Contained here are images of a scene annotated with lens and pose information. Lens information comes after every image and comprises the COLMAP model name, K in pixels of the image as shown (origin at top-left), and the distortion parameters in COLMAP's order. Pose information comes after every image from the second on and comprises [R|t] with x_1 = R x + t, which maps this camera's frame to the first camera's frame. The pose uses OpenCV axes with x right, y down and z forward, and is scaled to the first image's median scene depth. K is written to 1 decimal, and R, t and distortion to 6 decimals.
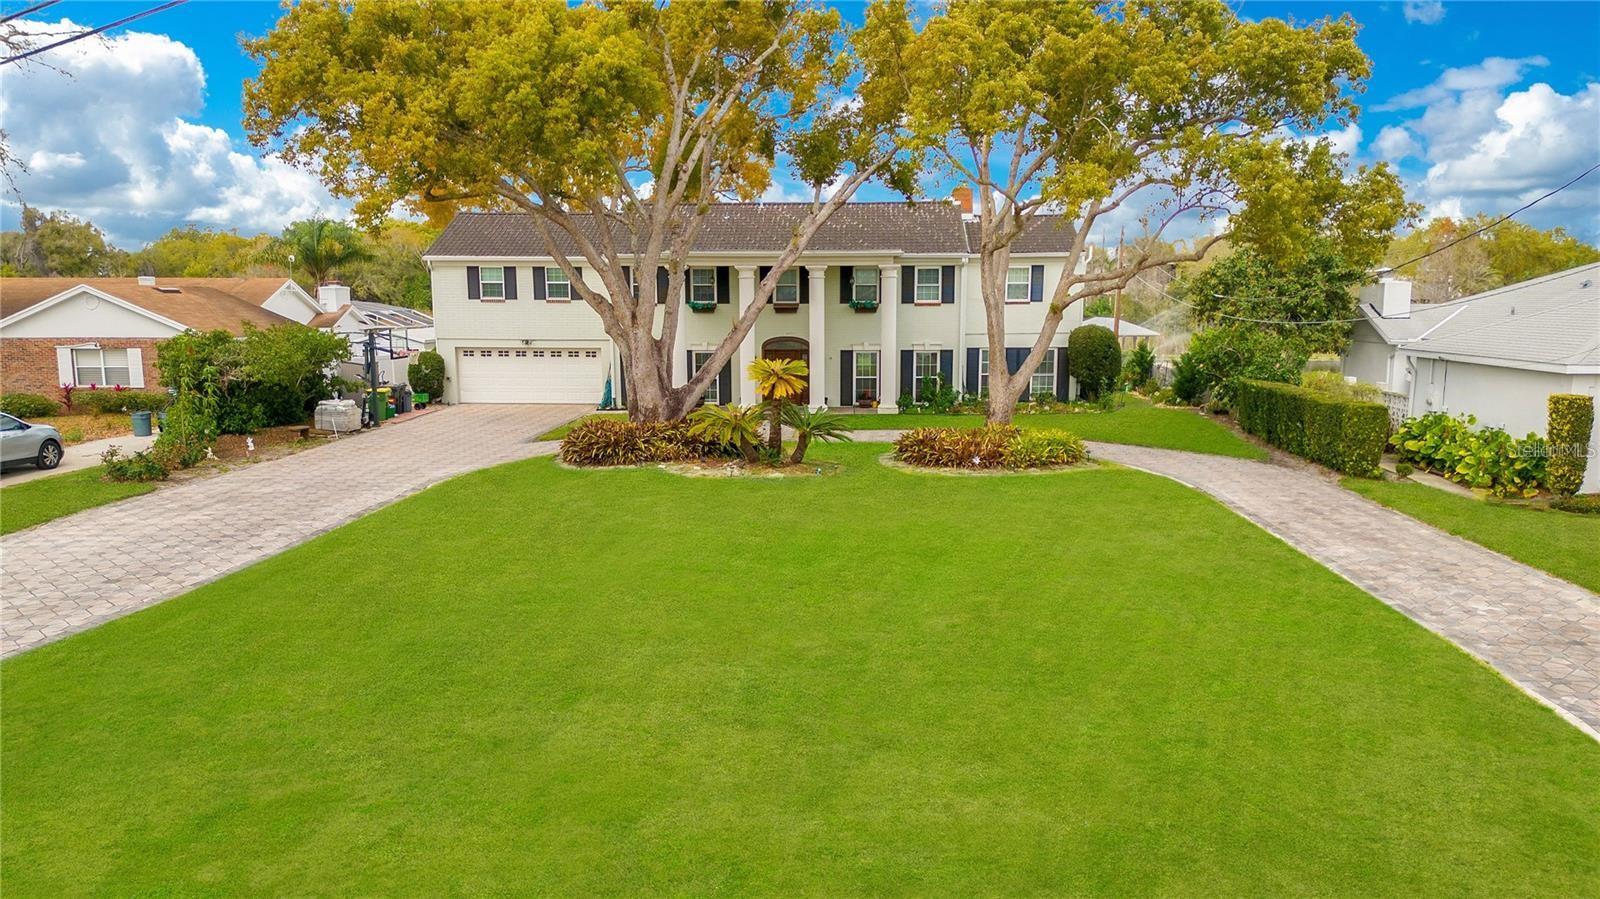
lens RADIAL K [[1189.0, 0, 800.8], [0, 1189.0, 520.4], [0, 0, 1]] dist [0.092822, -0.104504]
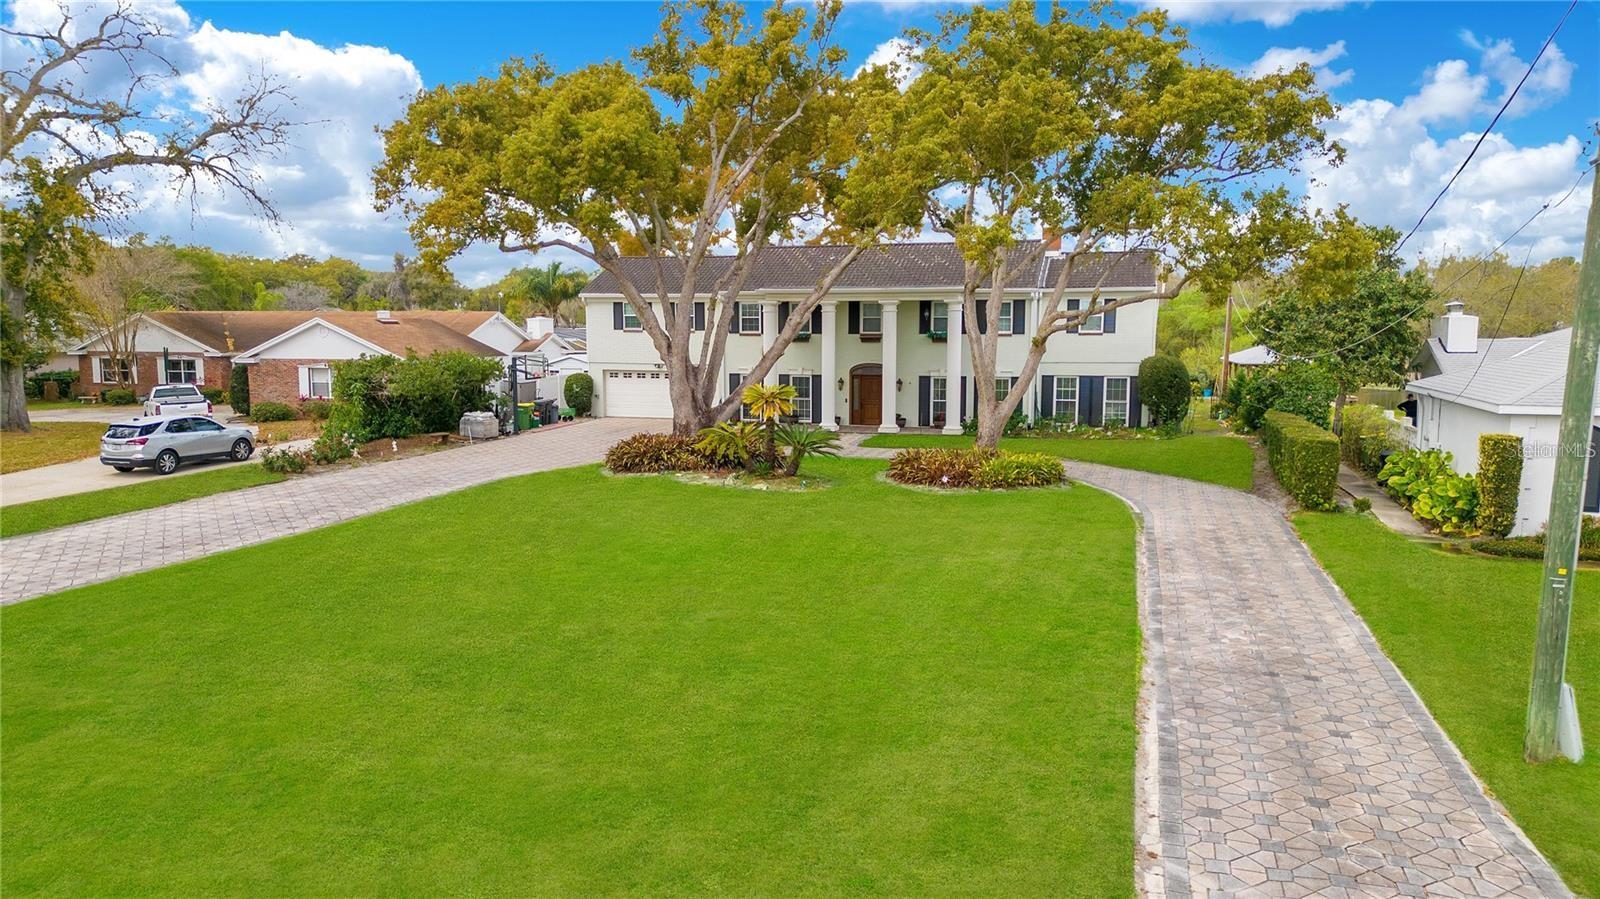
lens RADIAL K [[1103.8, 0, 800.3], [0, 1103.8, 472.5], [0, 0, 1]] dist [0.081244, -0.080806]
pose [[0.972291, 0.034310, -0.231242, 0.220128], [-0.045876, 0.997941, -0.044827, -0.004440], [0.229228, 0.054193, 0.971863, -0.013854]]
